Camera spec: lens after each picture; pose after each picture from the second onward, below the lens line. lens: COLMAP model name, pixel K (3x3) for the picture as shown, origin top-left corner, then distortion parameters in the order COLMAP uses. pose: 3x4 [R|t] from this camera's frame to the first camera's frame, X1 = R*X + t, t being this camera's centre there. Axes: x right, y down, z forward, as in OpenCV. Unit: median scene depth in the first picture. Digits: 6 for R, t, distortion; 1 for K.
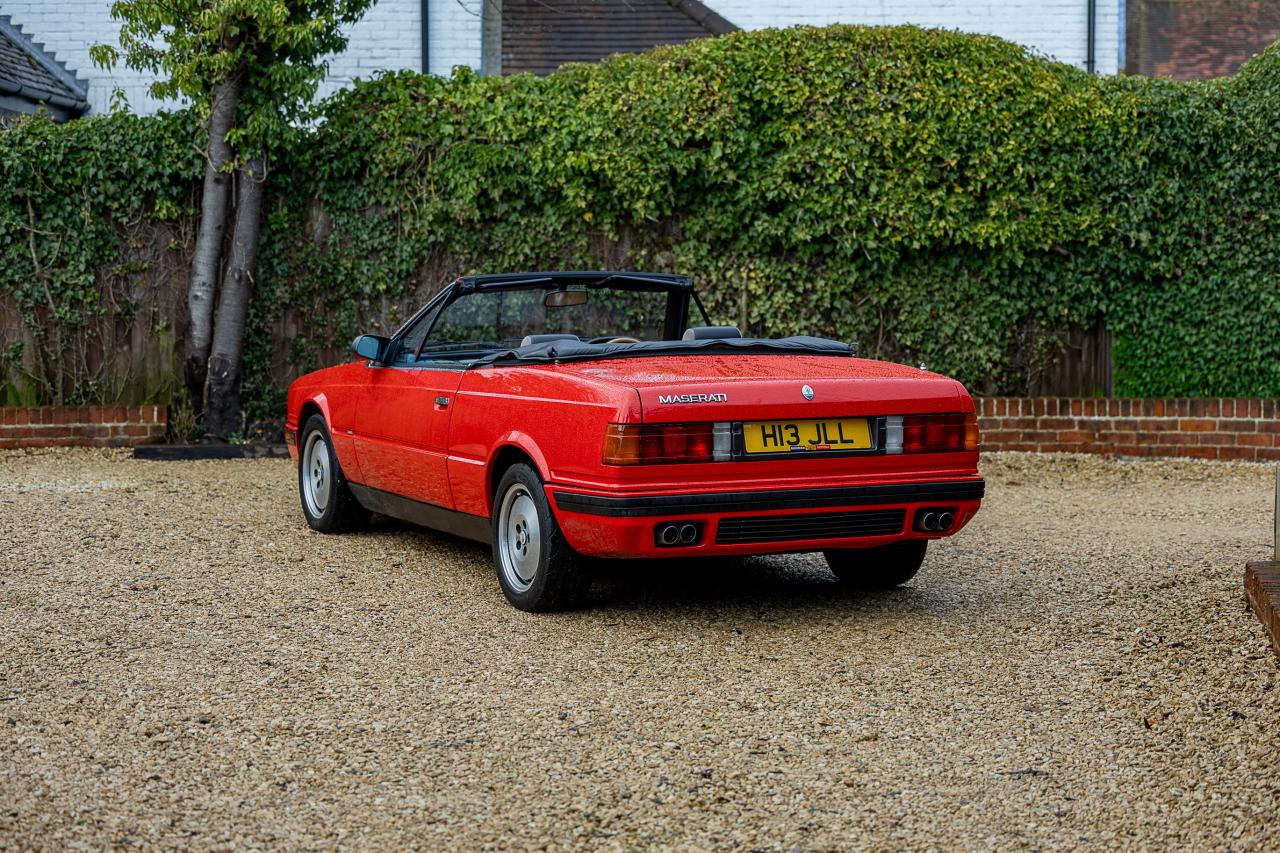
lens RADIAL K [[2592.2, 0, 624.2], [0, 2592.2, 419.9], [0, 0, 1]] dist [0.018076, 0.000000]
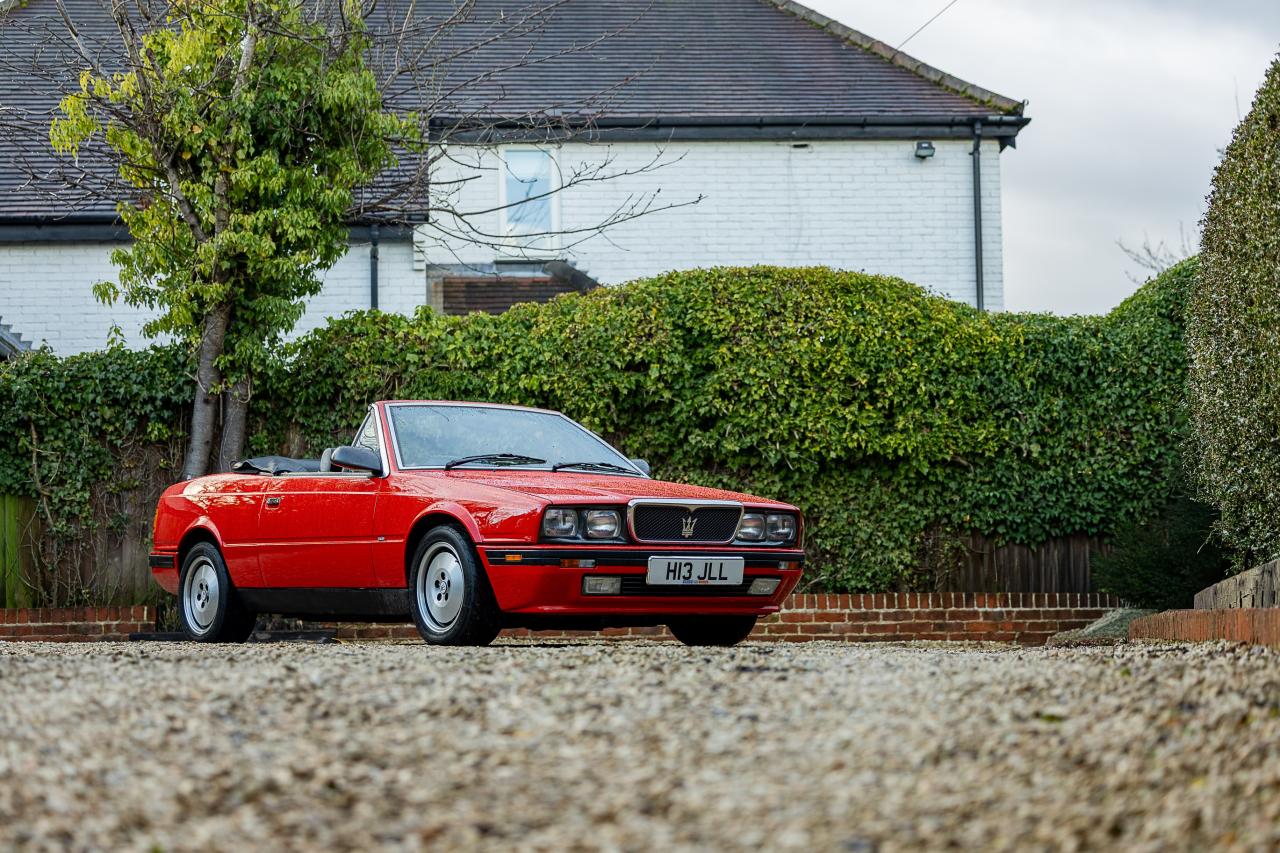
lens RADIAL K [[2592.2, 0, 633.6], [0, 2592.2, 414.7], [0, 0, 1]] dist [0.018076, 0.000000]
pose [[0.998950, -0.007271, 0.045232, -0.023765], [0.014971, 0.984928, -0.172316, 0.106594], [-0.043297, 0.172813, 0.984003, -0.100409]]
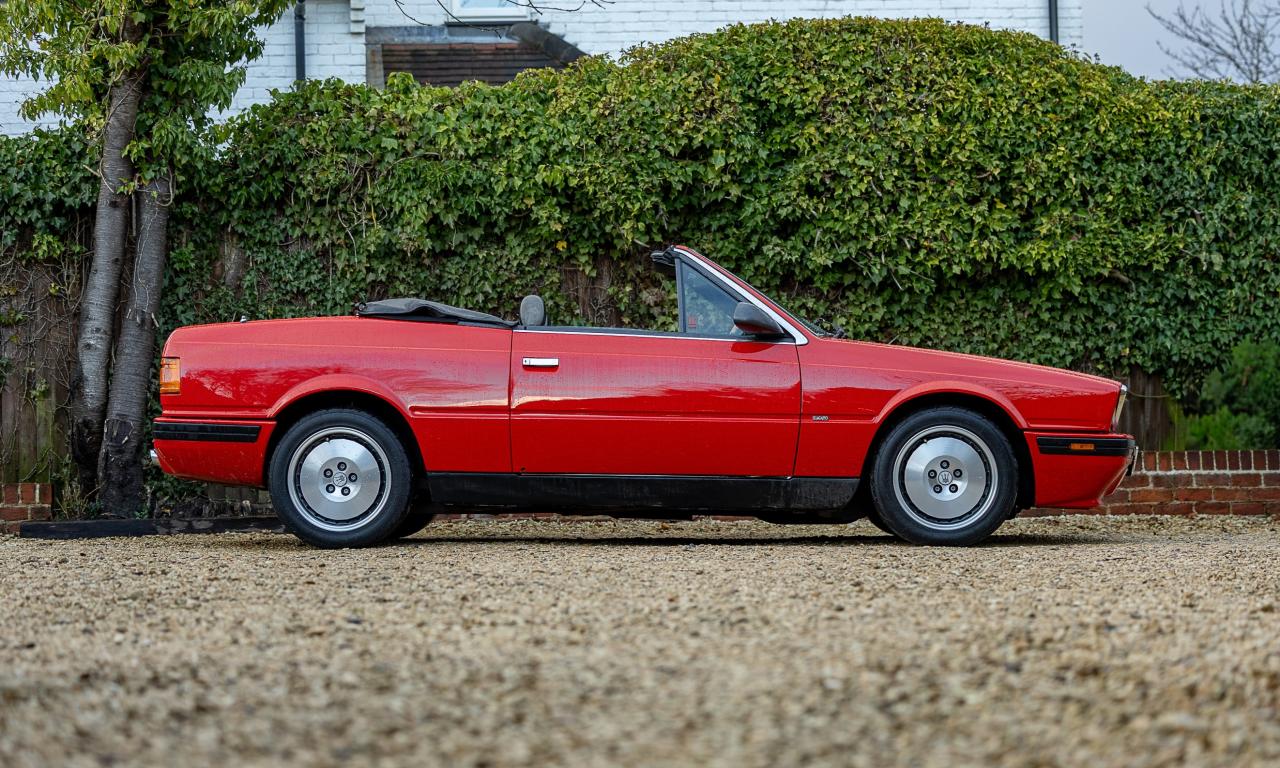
lens RADIAL K [[2859.0, 0, 642.0], [0, 2859.0, 388.6], [0, 0, 1]] dist [-0.072424, 0.000000]
pose [[0.995291, -0.020163, 0.094815, -0.076380], [0.030722, 0.993316, -0.111263, 0.069928], [-0.091938, 0.113652, 0.989258, 0.099641]]
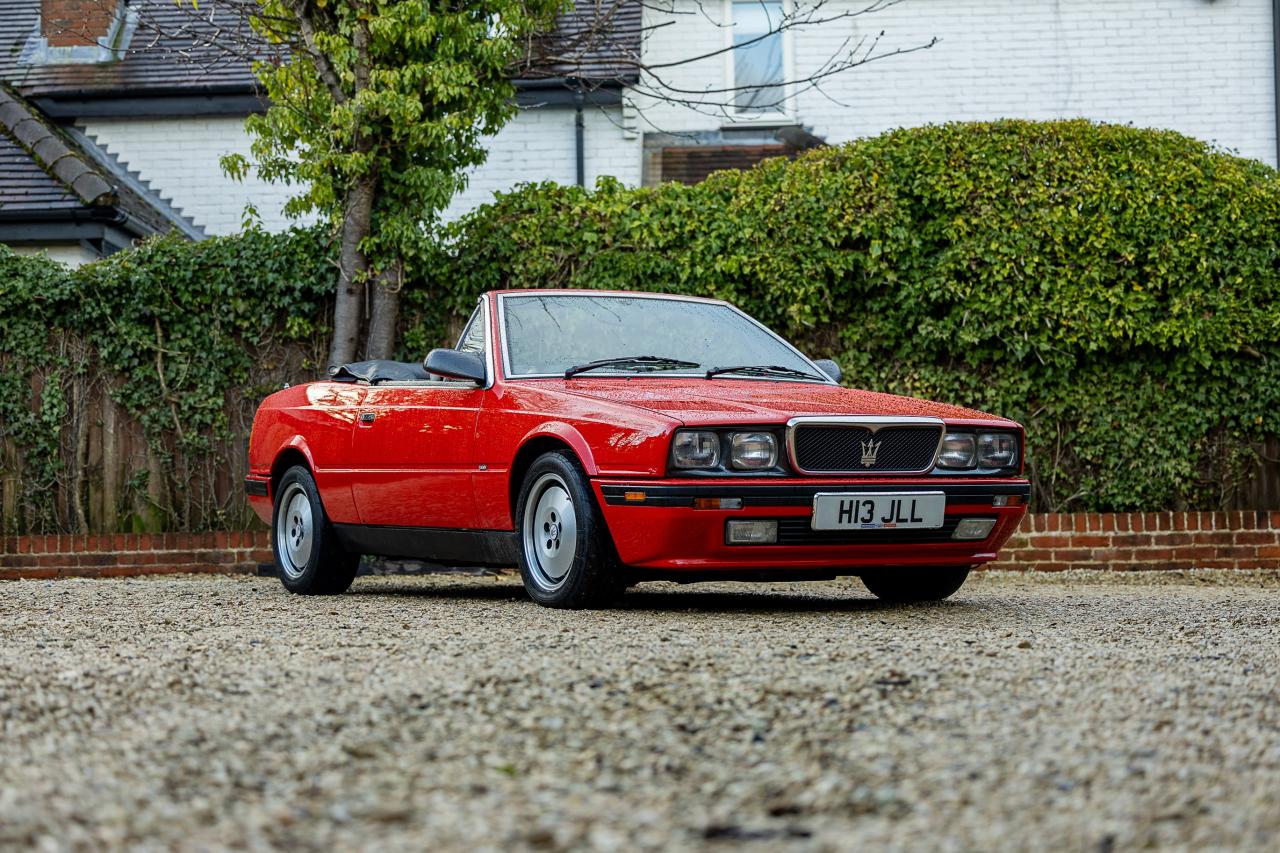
lens RADIAL K [[2592.2, 0, 617.3], [0, 2592.2, 415.7], [0, 0, 1]] dist [0.018076, 0.000000]
pose [[0.996935, -0.016444, -0.076490, 0.013161], [0.006525, 0.991733, -0.128156, 0.074933], [0.077965, 0.127264, 0.988800, 0.070126]]
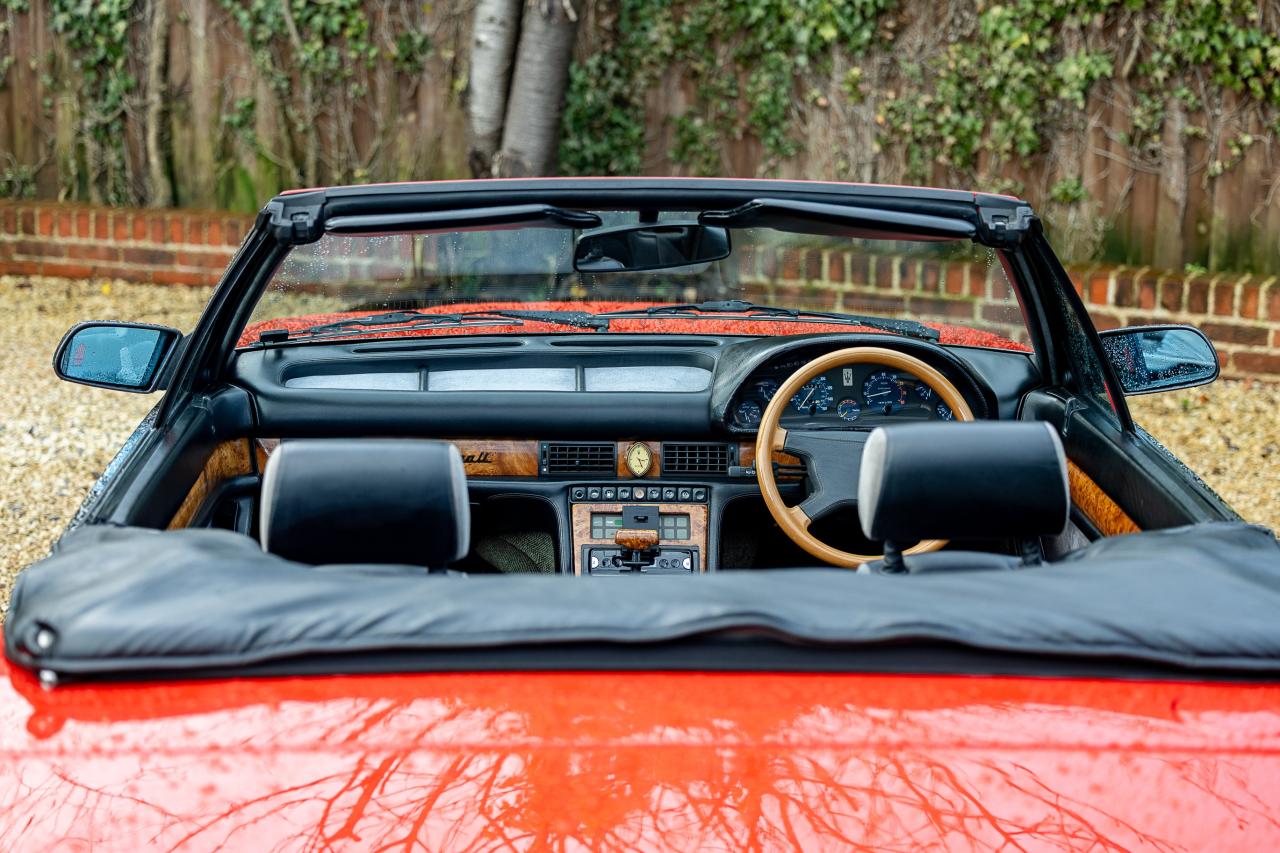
lens RADIAL K [[2443.4, 0, 626.5], [0, 2443.4, 431.4], [0, 0, 1]] dist [0.037907, 0.000000]
pose [[0.918103, 0.106517, -0.381760, 0.071195], [-0.040318, 0.983313, 0.177398, -0.059221], [0.394285, -0.147478, 0.907077, 0.521448]]
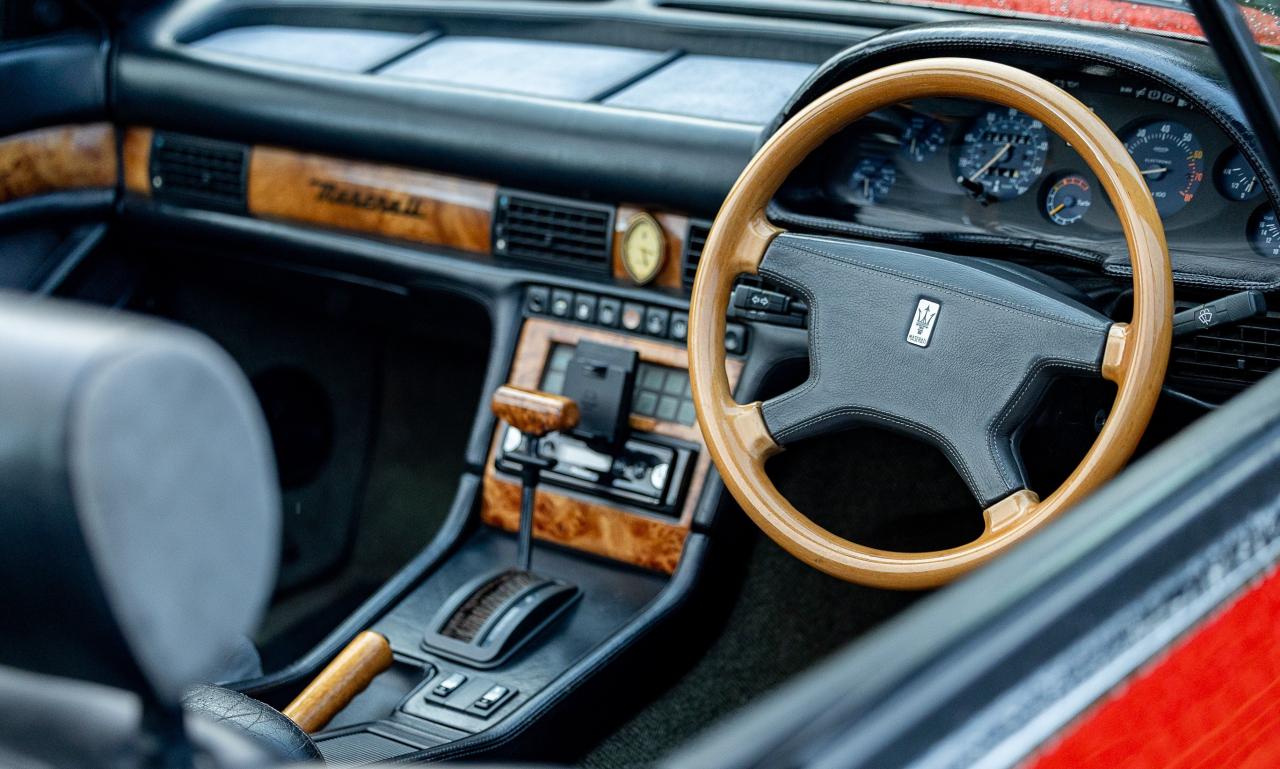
lens RADIAL K [[2461.0, 0, 645.3], [0, 2461.0, 380.8], [0, 0, 1]] dist [0.035130, 0.000000]
pose [[0.469636, 0.283080, -0.836247, 0.083679], [-0.008648, 0.948631, 0.316267, -0.045060], [0.882818, -0.141298, 0.447959, 0.693738]]
